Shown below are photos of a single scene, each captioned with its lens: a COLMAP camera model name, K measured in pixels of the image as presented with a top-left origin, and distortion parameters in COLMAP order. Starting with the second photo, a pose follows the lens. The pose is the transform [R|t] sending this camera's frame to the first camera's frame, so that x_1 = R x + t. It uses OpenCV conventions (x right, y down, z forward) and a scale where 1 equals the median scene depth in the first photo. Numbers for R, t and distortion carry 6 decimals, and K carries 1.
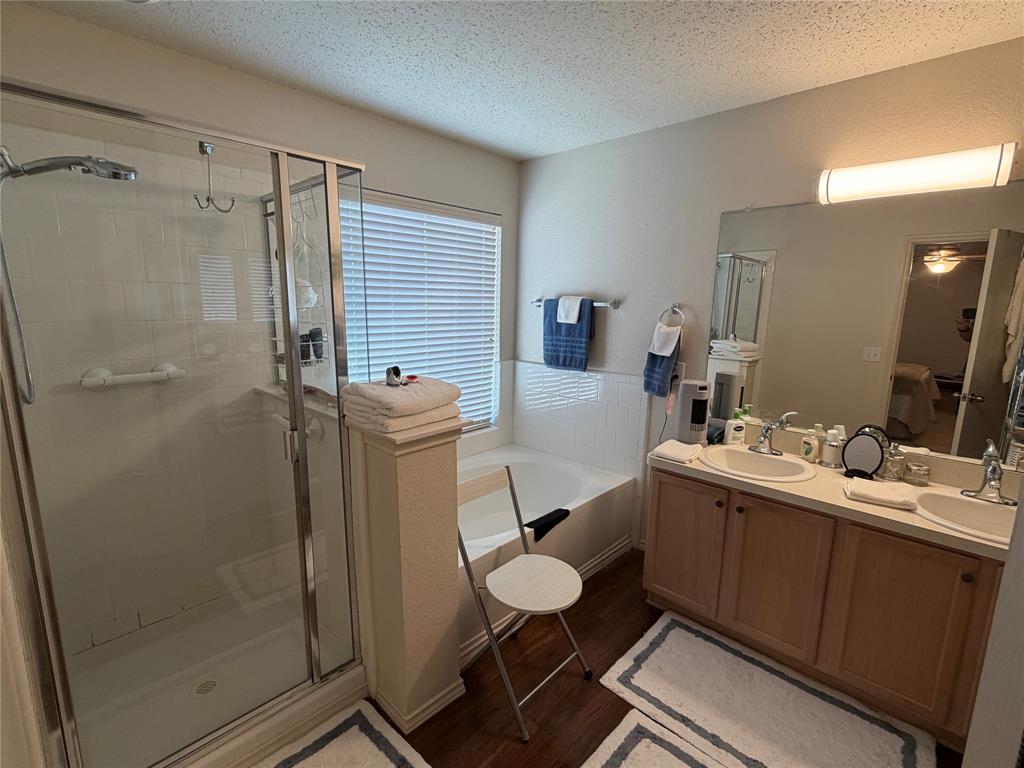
lens RADIAL K [[477.5, 0, 512.0], [0, 477.5, 384.0], [0, 0, 1]] dist [0.010150, -0.000134]
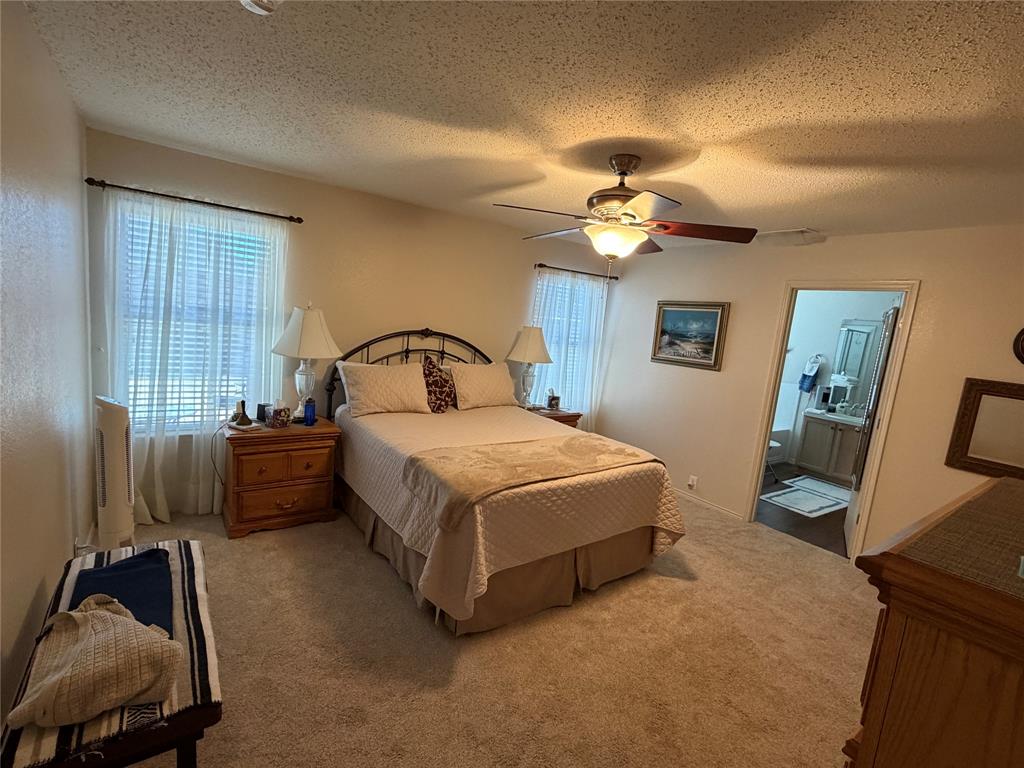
lens RADIAL K [[477.5, 0, 512.0], [0, 477.5, 384.0], [0, 0, 1]] dist [0.010150, -0.000134]
pose [[0.979929, 0.106894, -0.168266, -0.771173], [-0.113345, 0.993127, -0.029184, 0.233531], [0.163990, 0.047671, 0.985309, -1.676226]]
